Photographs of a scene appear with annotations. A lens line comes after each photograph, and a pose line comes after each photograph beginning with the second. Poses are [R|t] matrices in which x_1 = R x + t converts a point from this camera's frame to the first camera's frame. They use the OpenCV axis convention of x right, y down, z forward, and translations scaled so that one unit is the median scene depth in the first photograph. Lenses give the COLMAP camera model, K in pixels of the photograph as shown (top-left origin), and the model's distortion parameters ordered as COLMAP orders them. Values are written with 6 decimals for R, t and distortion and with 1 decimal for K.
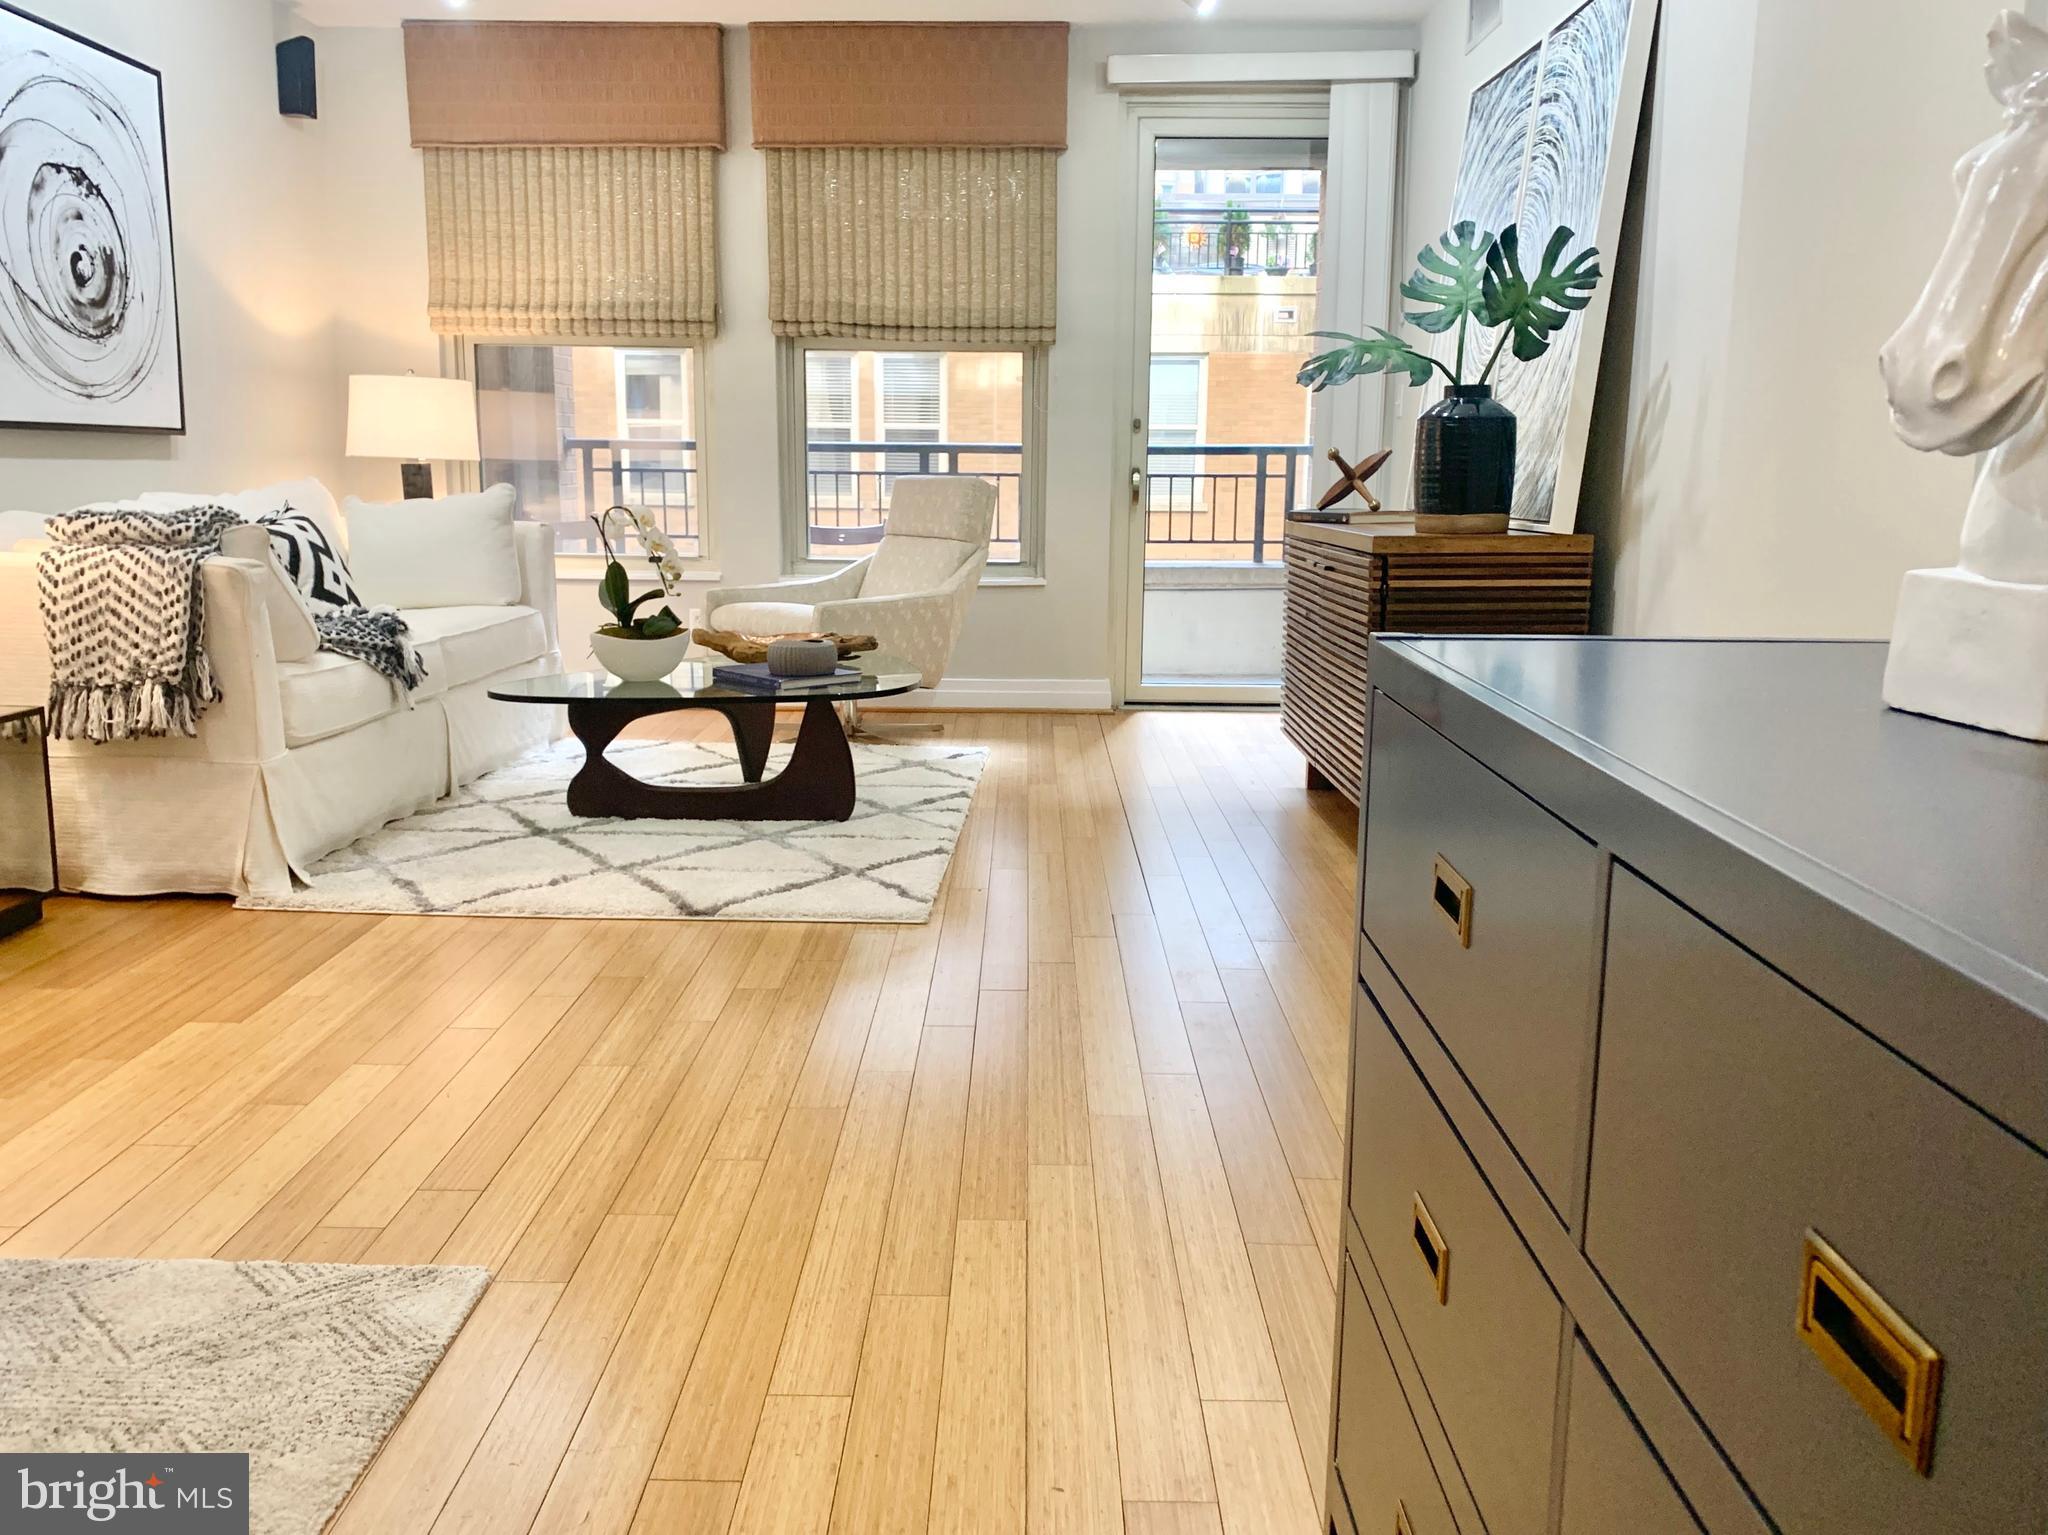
lens RADIAL K [[1621.4, 0, 1007.0], [0, 1621.4, 763.1], [0, 0, 1]] dist [0.014008, -0.019682]
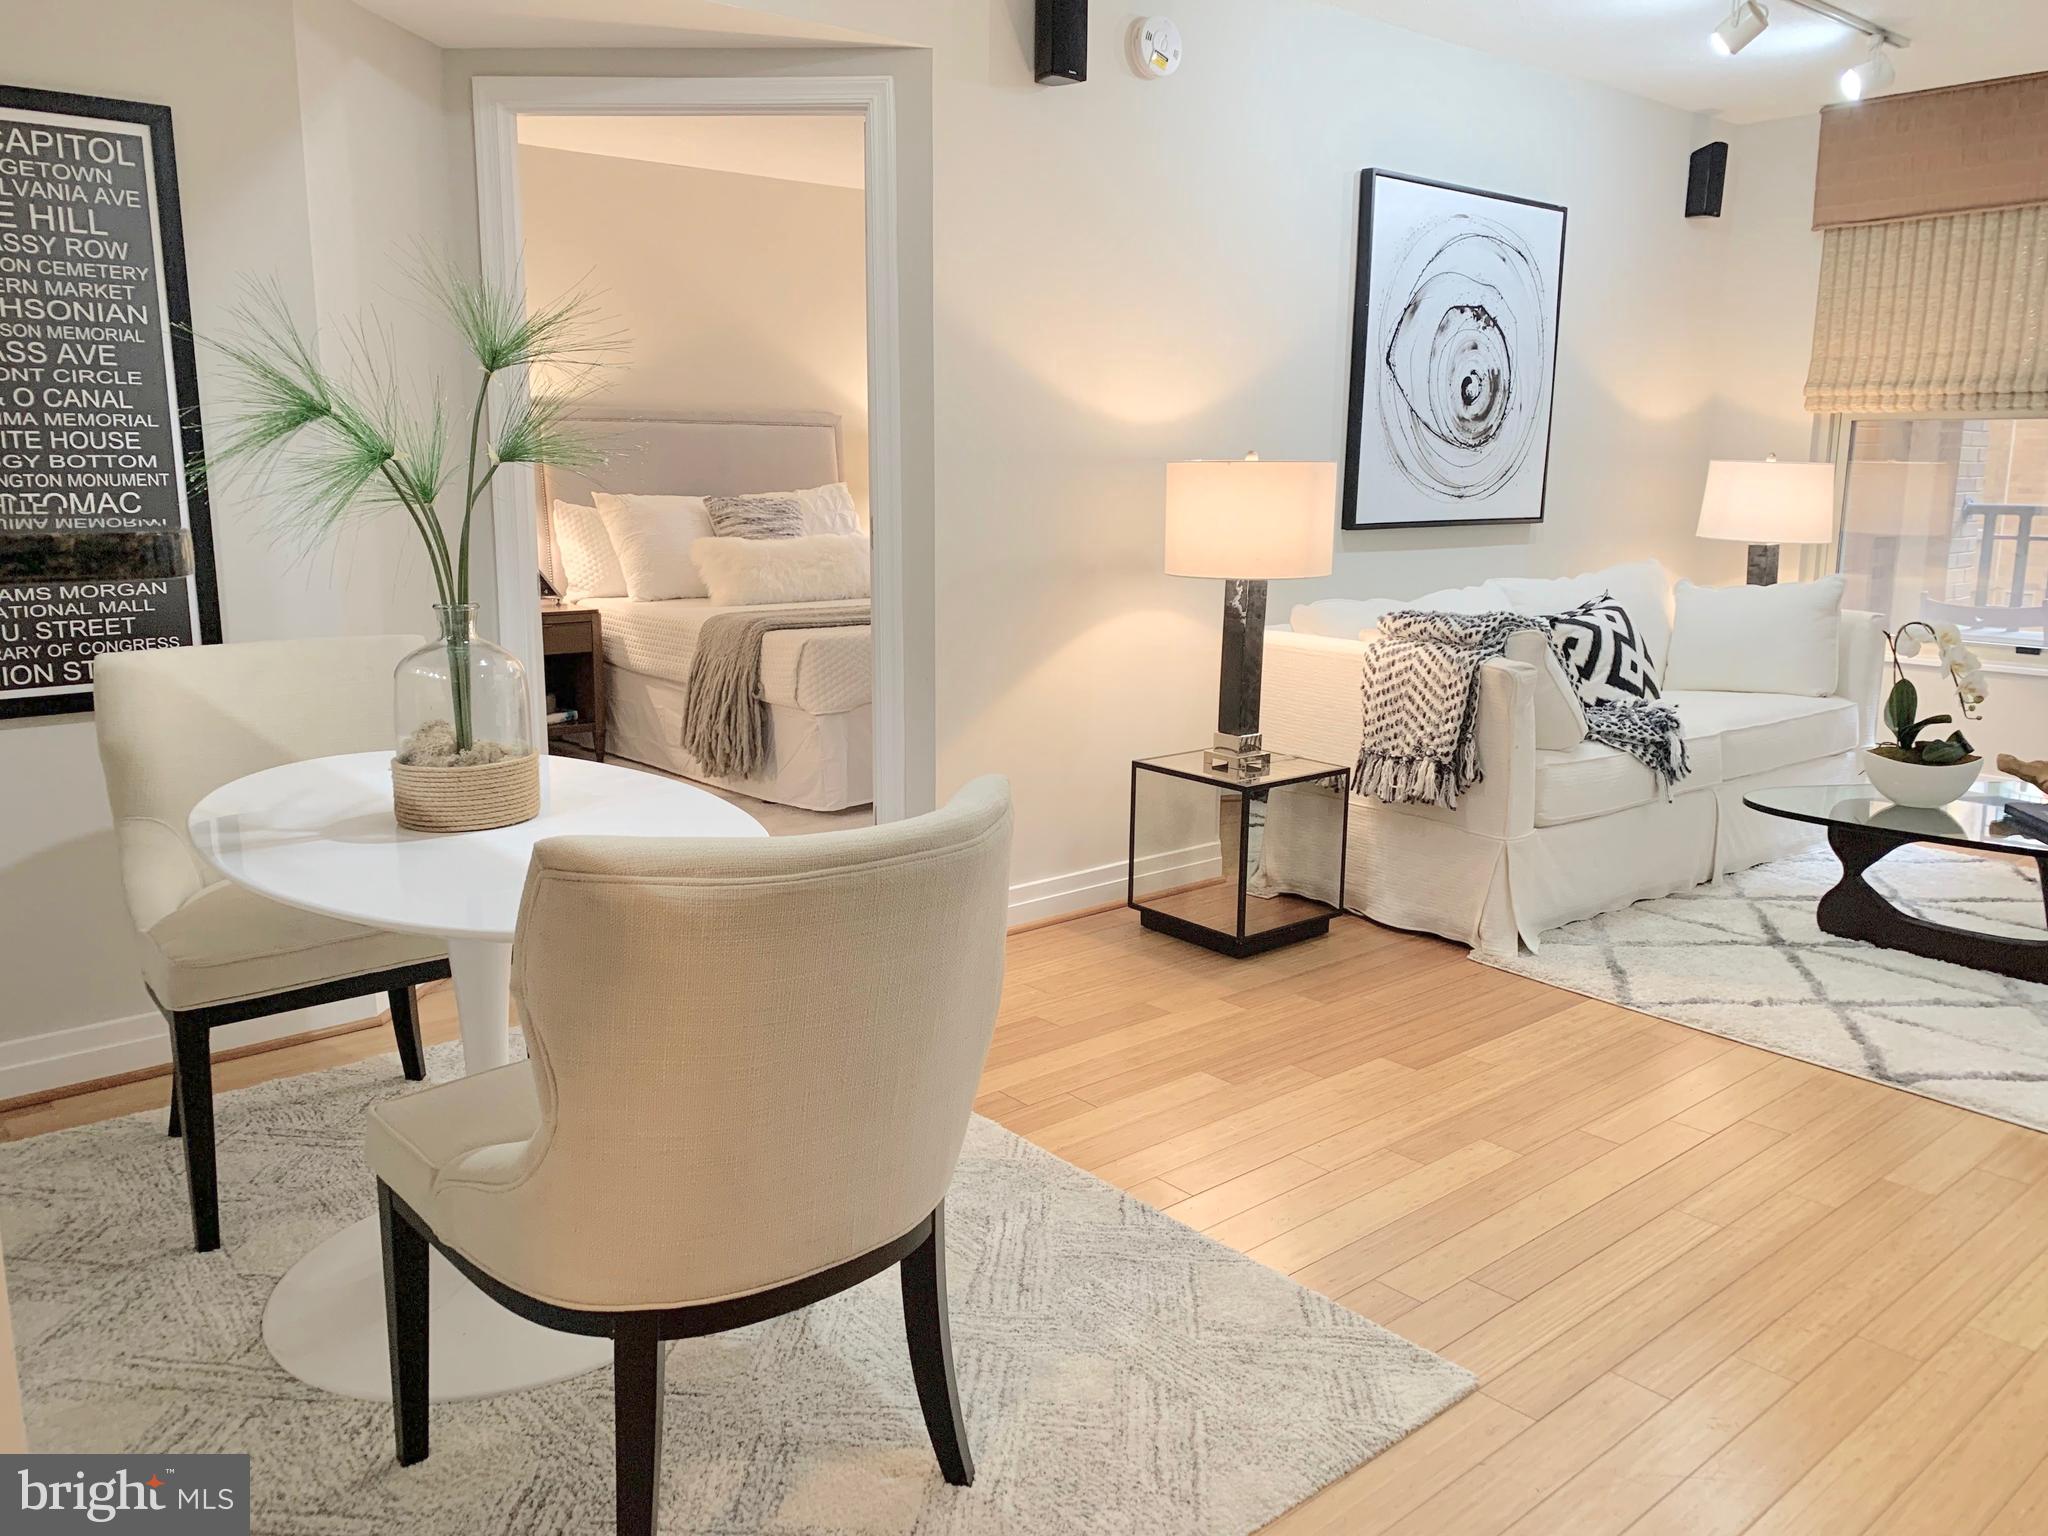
lens RADIAL K [[1567.3, 0, 1043.9], [0, 1567.3, 747.3], [0, 0, 1]] dist [0.029926, -0.027016]
pose [[0.668220, 0.130239, -0.732475, 0.100516], [-0.136945, 0.989267, 0.050965, -0.060942], [0.731251, 0.066253, 0.678883, 0.005685]]
